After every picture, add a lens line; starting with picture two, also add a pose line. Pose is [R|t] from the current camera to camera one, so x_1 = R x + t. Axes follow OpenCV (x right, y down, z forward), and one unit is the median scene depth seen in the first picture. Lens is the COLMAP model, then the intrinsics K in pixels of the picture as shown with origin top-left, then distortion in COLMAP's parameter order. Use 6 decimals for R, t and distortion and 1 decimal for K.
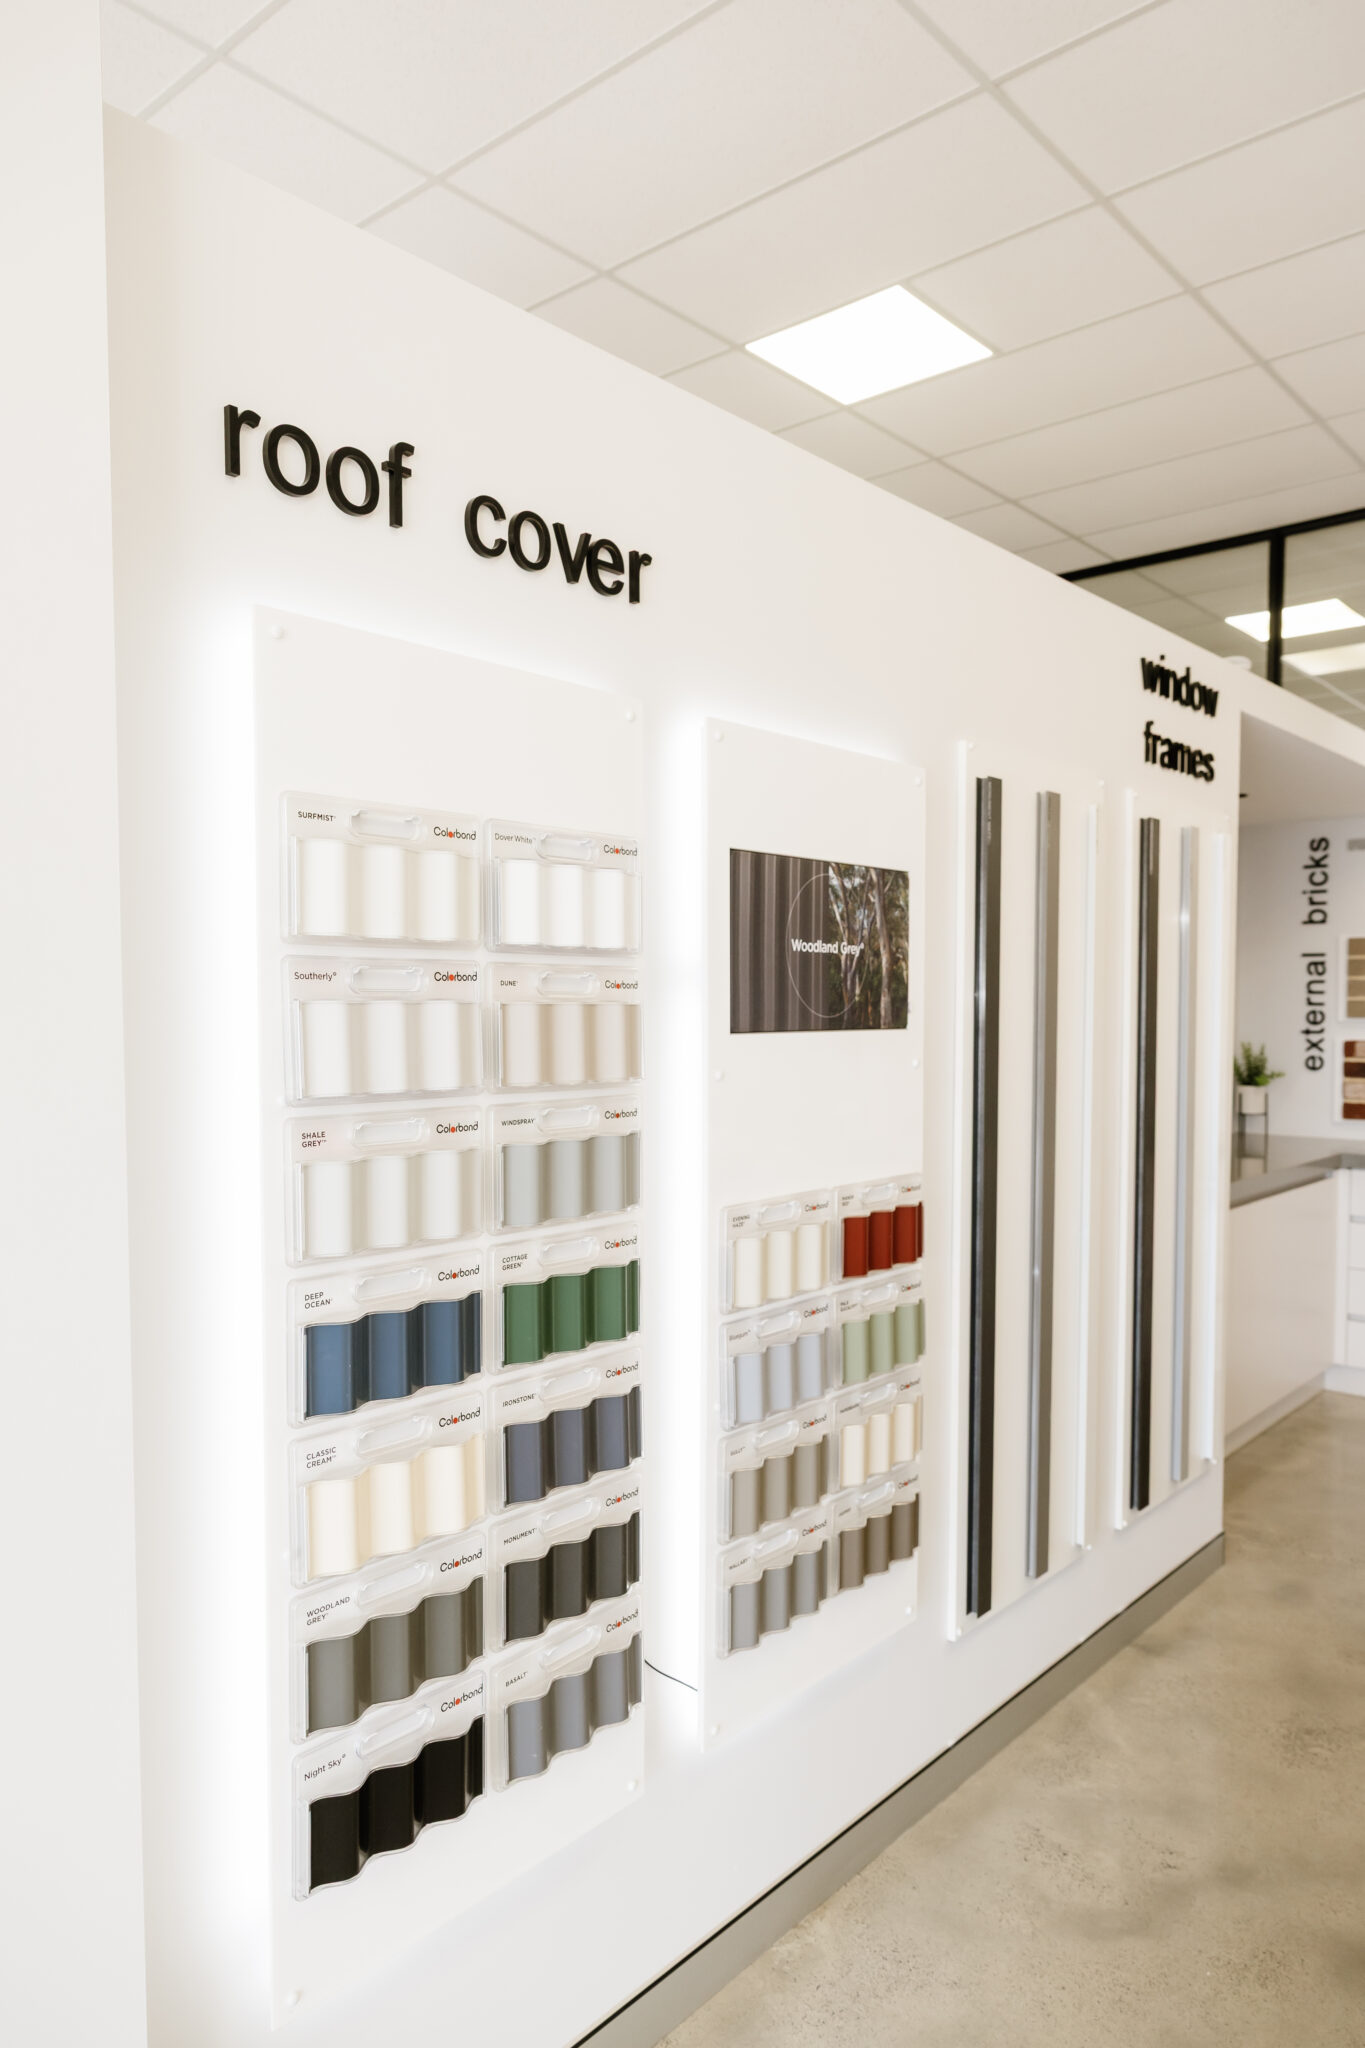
lens RADIAL K [[1386.5, 0, 683.4], [0, 1386.5, 1069.9], [0, 0, 1]] dist [-0.006322, -0.002649]
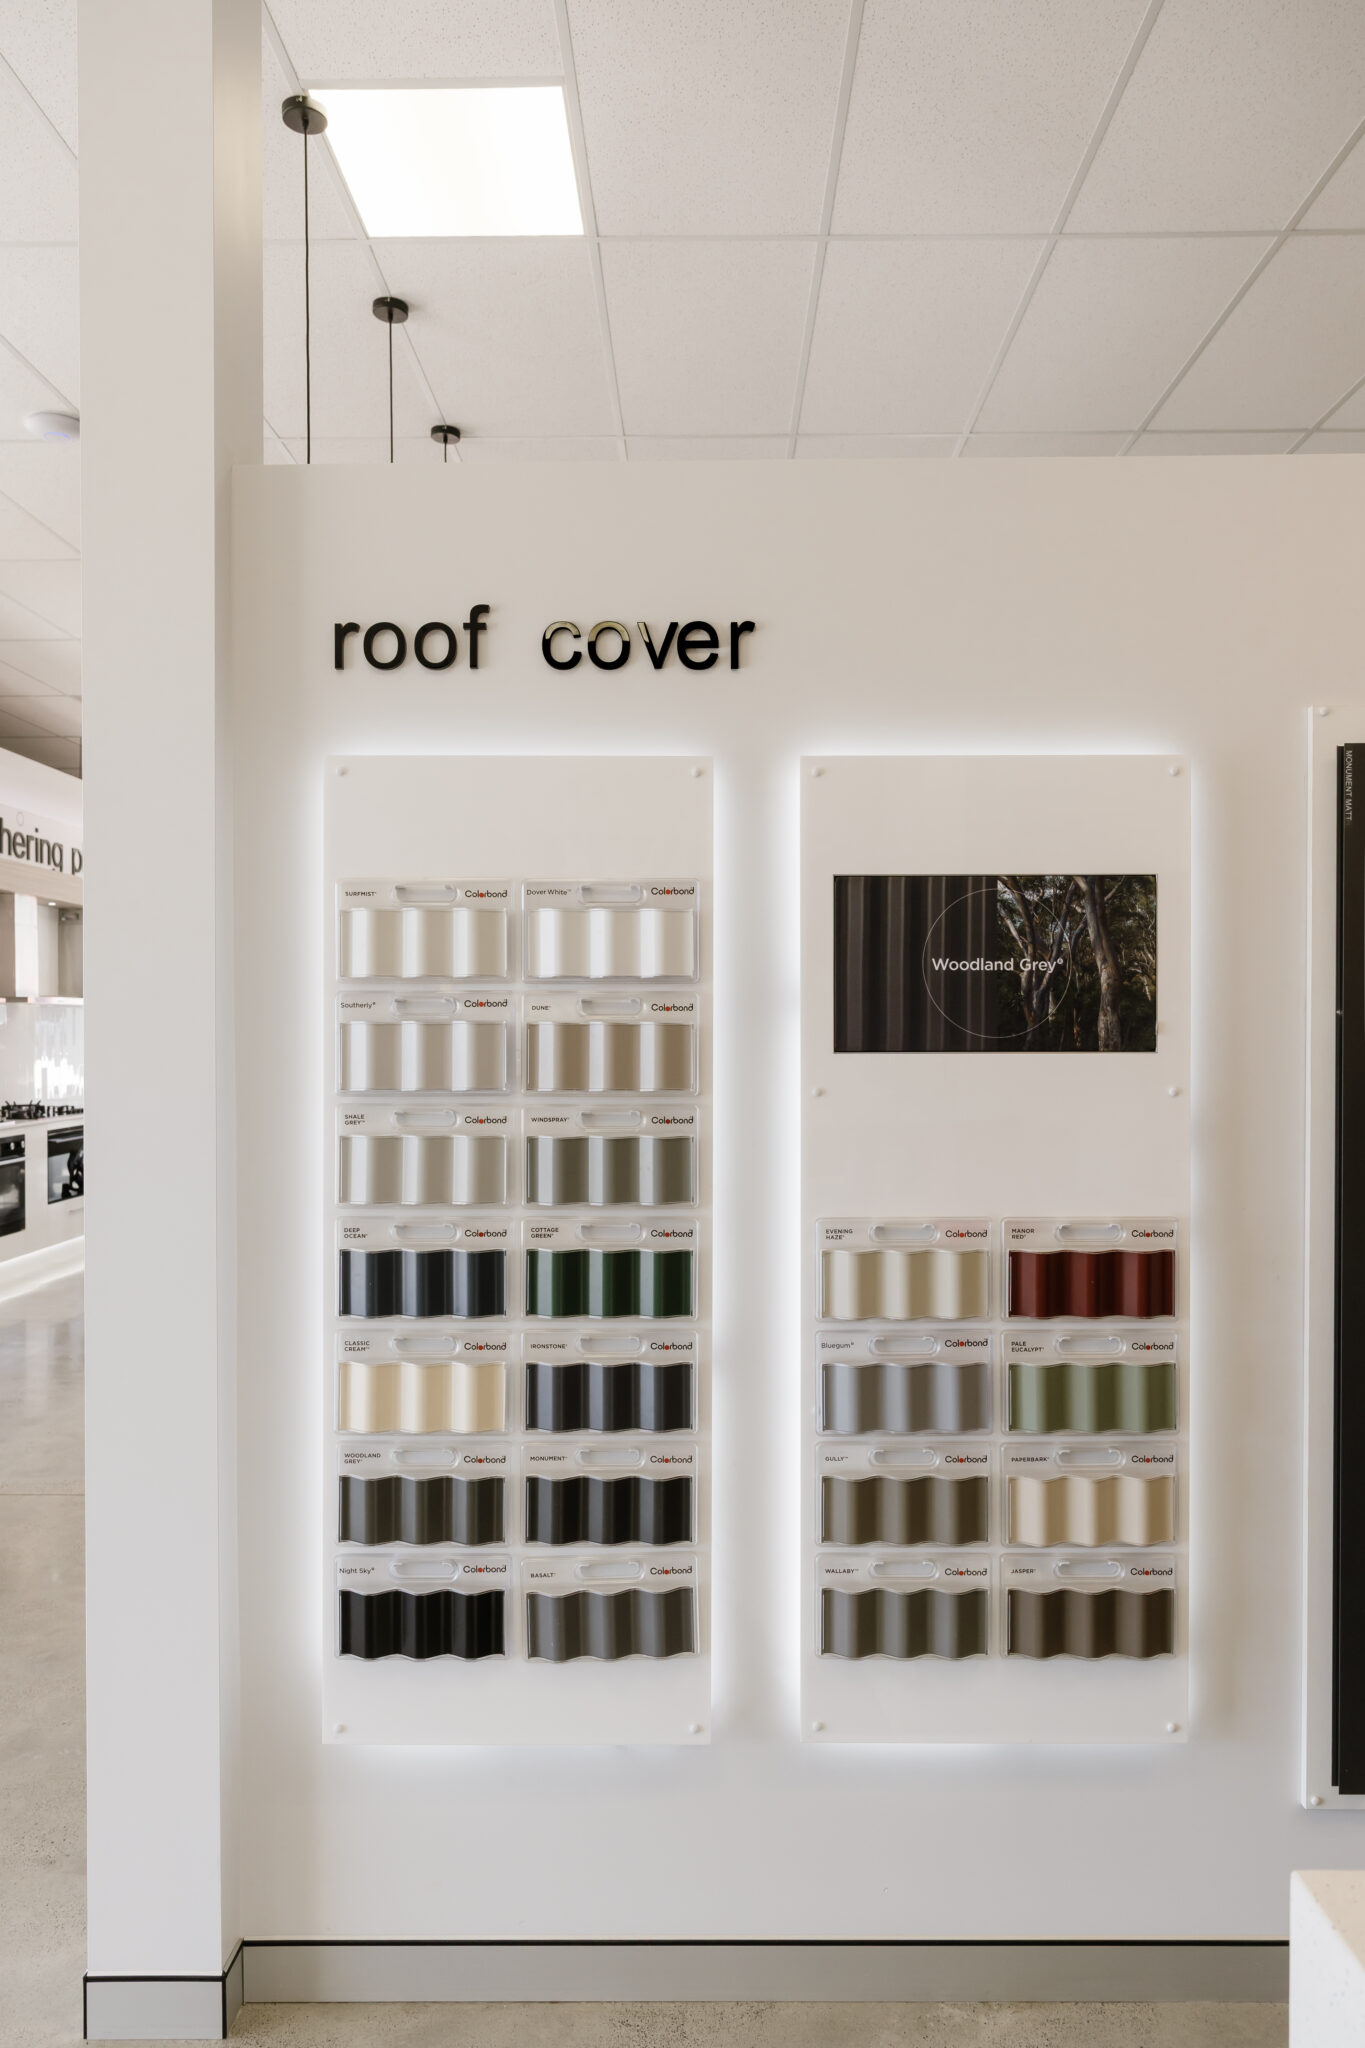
lens RADIAL K [[1386.5, 0, 683.4], [0, 1386.5, 1069.9], [0, 0, 1]] dist [-0.006322, -0.002649]
pose [[0.655589, 0.004772, -0.755103, 0.678577], [-0.034490, 0.999126, -0.023630, 0.013979], [0.754330, 0.041535, 0.655180, 0.211039]]
